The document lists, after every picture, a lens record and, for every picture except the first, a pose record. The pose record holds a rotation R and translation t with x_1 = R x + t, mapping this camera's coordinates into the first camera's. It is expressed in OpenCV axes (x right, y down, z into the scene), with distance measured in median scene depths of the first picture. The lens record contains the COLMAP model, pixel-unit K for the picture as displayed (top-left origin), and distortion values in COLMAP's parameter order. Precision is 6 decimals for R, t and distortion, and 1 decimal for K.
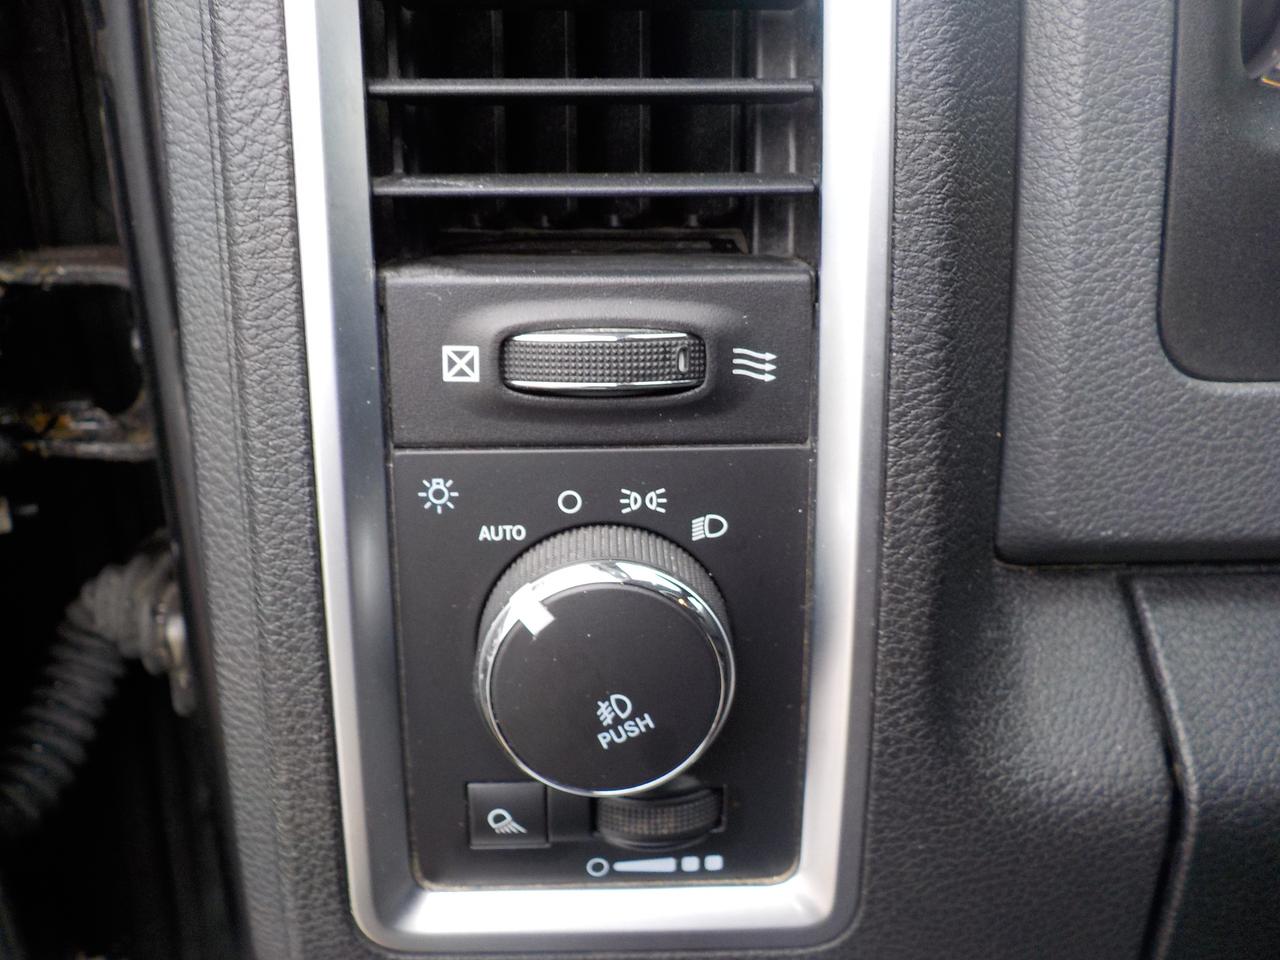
lens RADIAL K [[1114.1, 0, 640.0], [0, 1114.1, 480.0], [0, 0, 1]] dist [-0.001588, 0.000284]
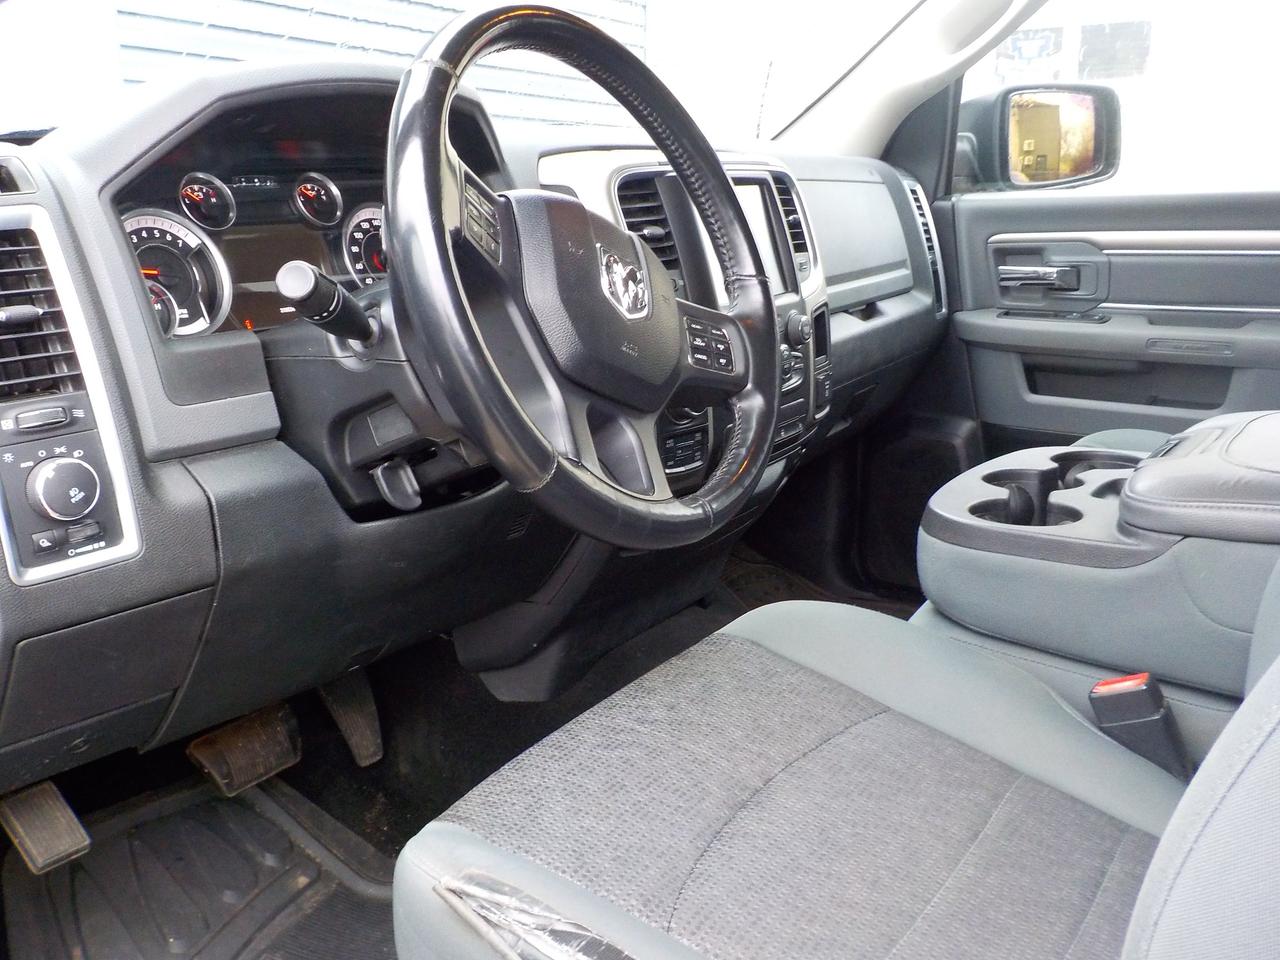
lens RADIAL K [[1114.1, 0, 640.0], [0, 1114.1, 480.0], [0, 0, 1]] dist [-0.001588, 0.000284]
pose [[0.656194, -0.211808, 0.724256, -1.596157], [0.353539, 0.934233, -0.047100, 1.073299], [-0.666648, 0.286959, 0.687921, -3.228249]]
